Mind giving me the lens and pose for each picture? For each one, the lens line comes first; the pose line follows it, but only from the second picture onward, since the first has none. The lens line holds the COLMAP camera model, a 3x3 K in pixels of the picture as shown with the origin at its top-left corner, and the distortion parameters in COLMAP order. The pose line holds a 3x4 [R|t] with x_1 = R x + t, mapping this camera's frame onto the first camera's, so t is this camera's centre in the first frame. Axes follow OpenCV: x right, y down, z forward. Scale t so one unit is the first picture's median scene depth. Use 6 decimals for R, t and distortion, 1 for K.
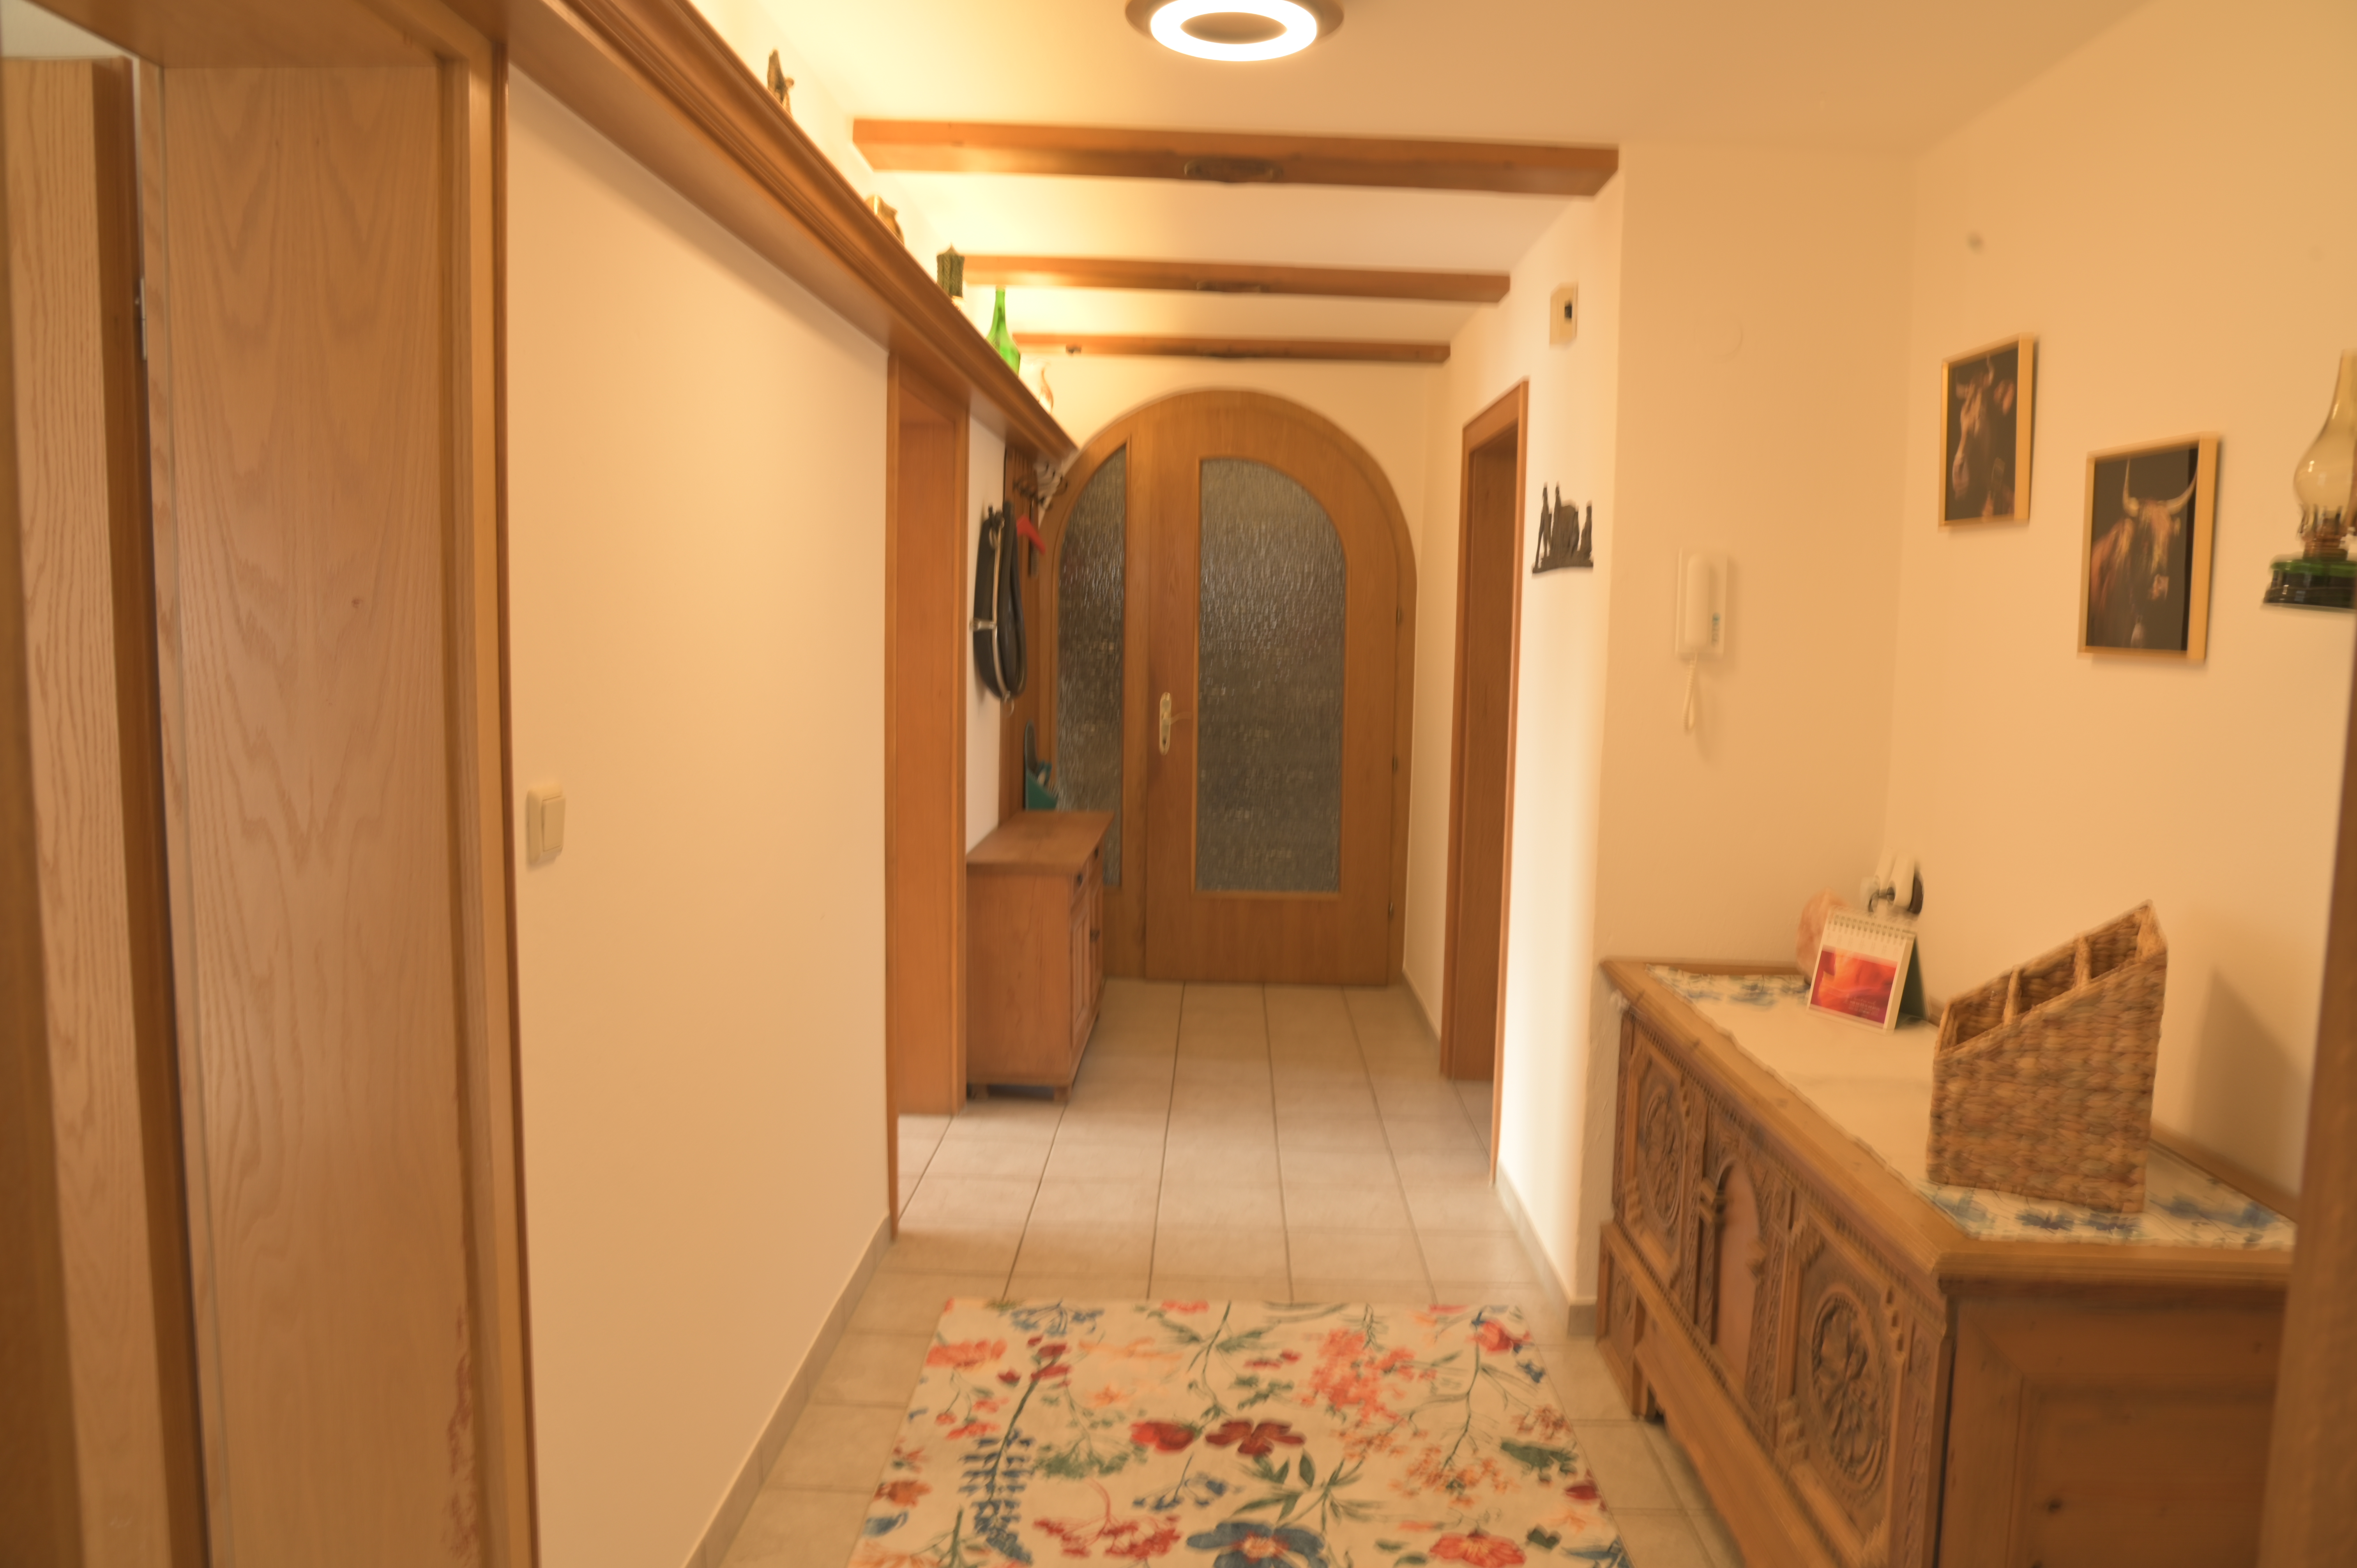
lens RADIAL K [[1628.9, 0, 1178.5], [0, 1628.9, 784.0], [0, 0, 1]] dist [-0.109719, 0.066296]
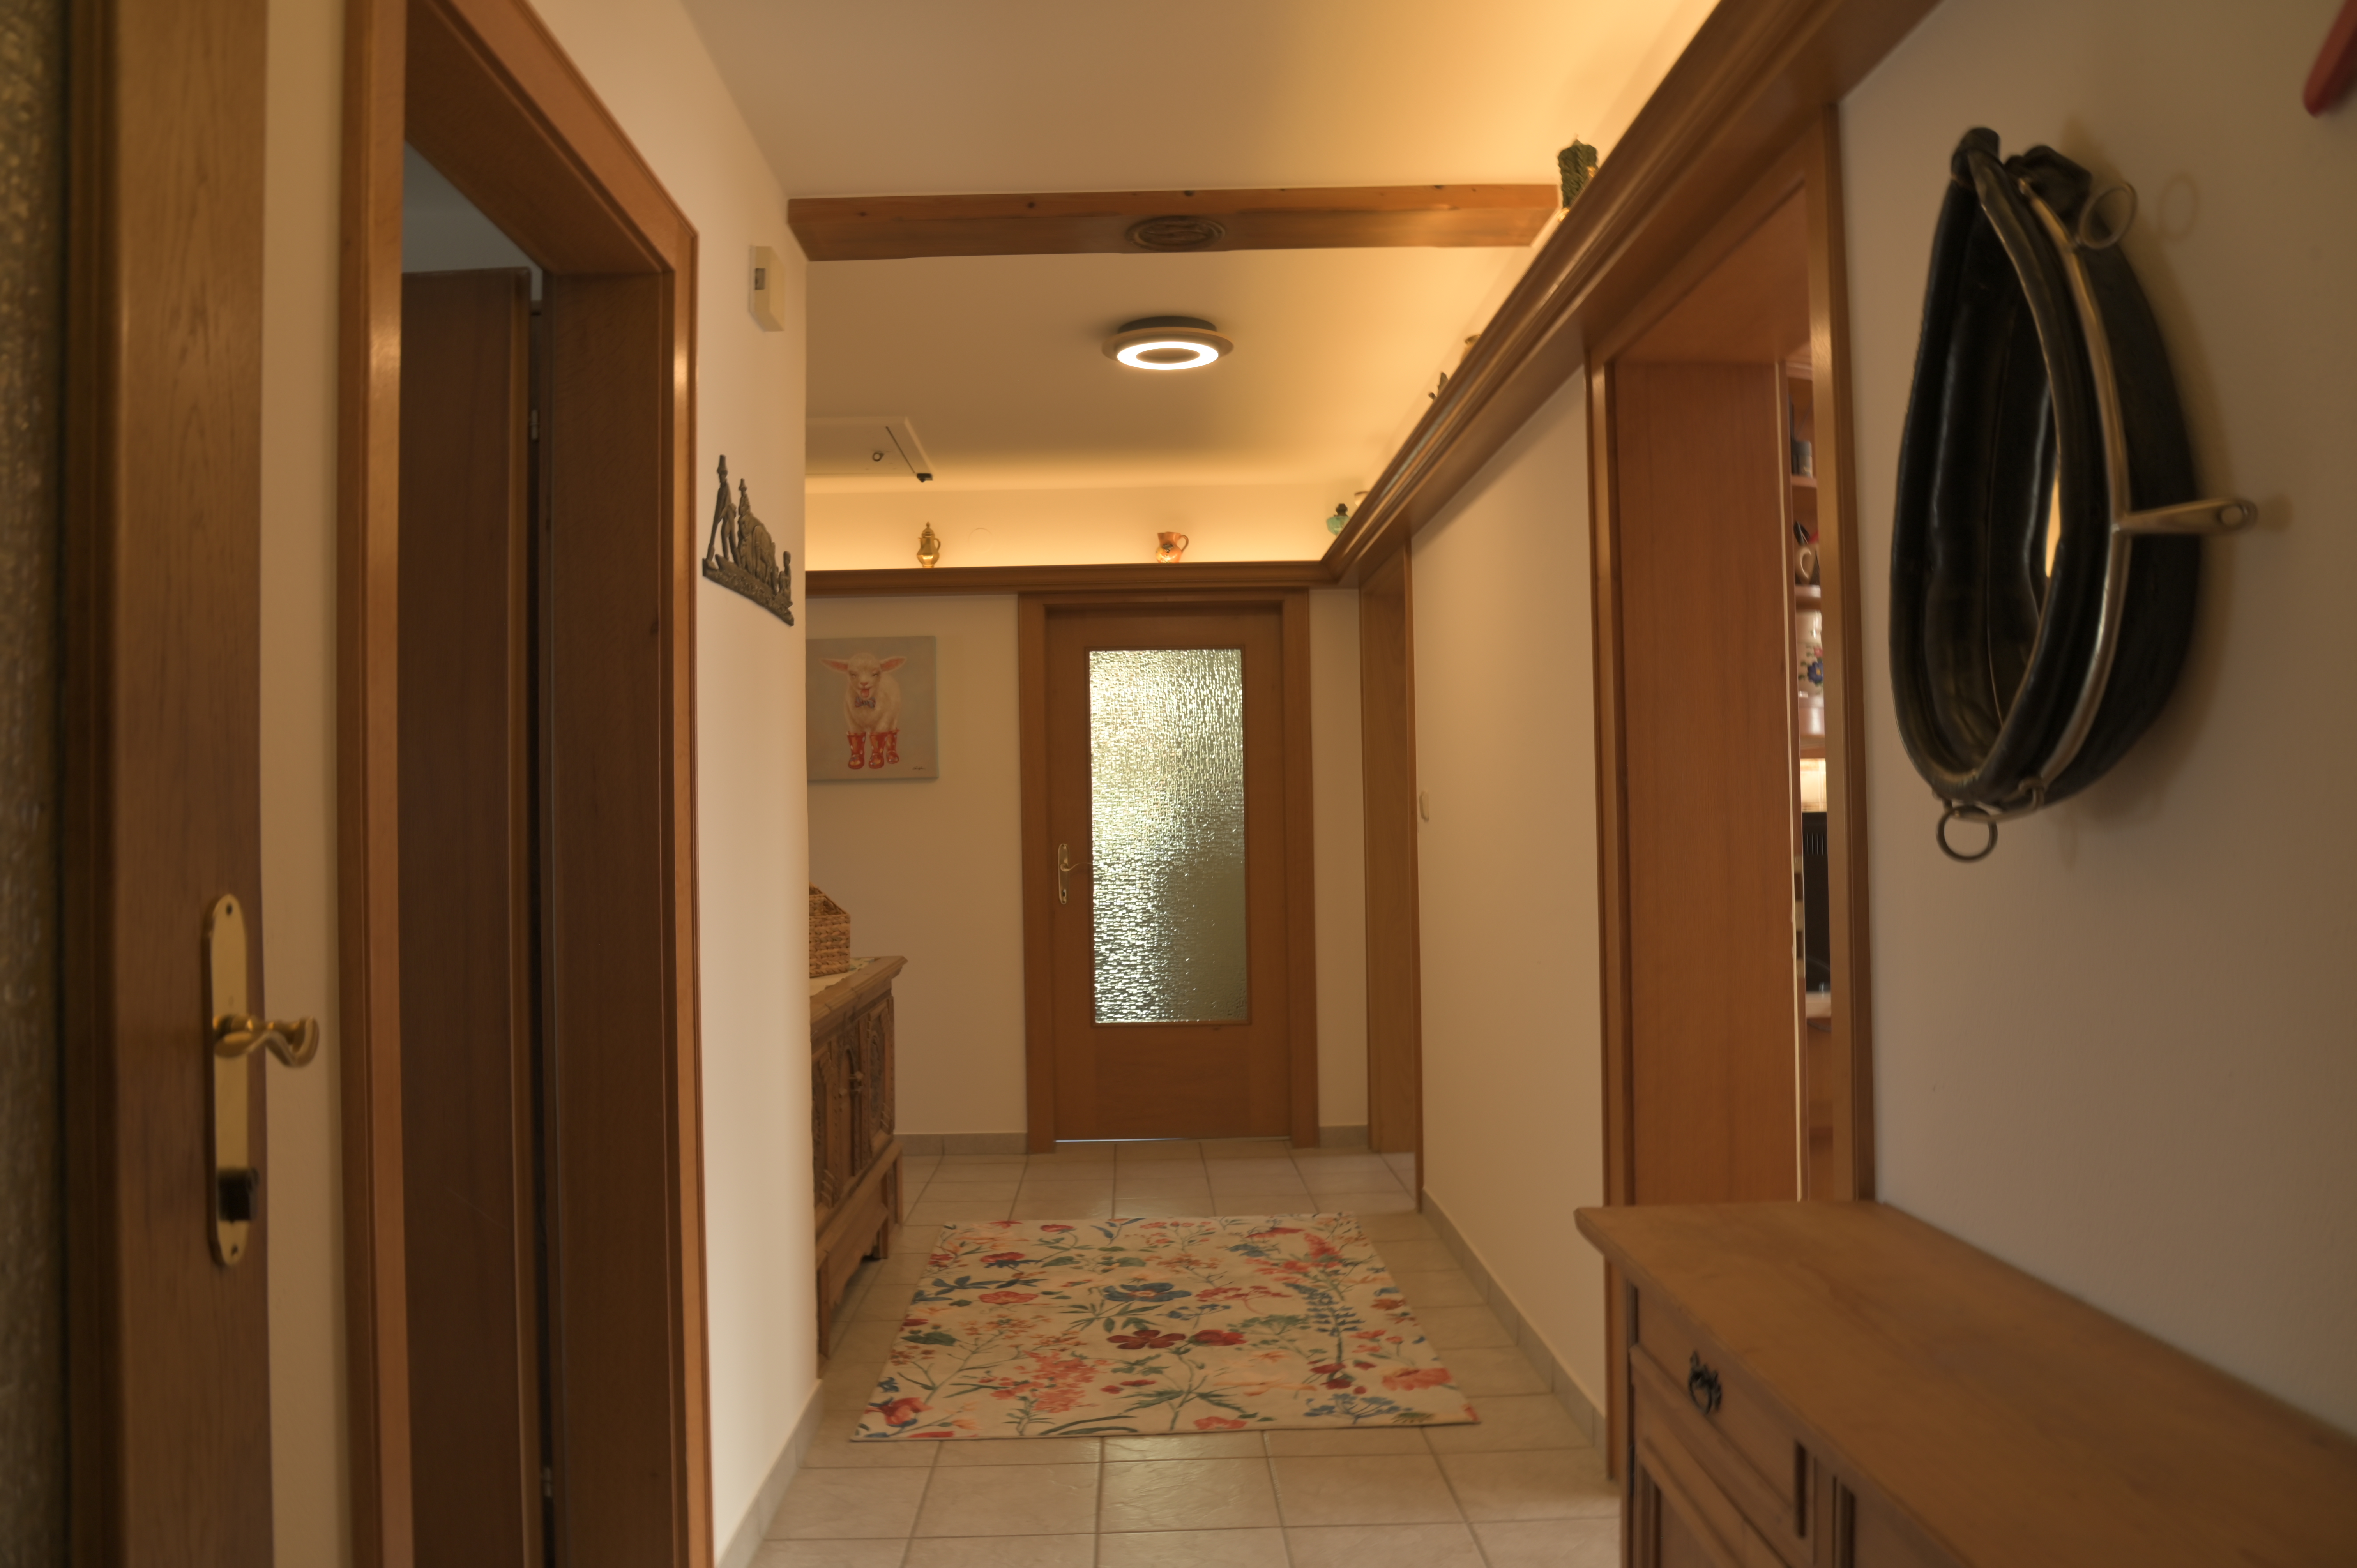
lens RADIAL K [[1628.9, 0, 1178.5], [0, 1628.9, 784.0], [0, 0, 1]] dist [-0.109719, 0.066296]
pose [[-0.998485, -0.004381, -0.054843, 0.090951], [-0.008788, 0.996726, 0.080381, -0.131008], [0.054311, 0.080741, -0.995254, 2.152258]]
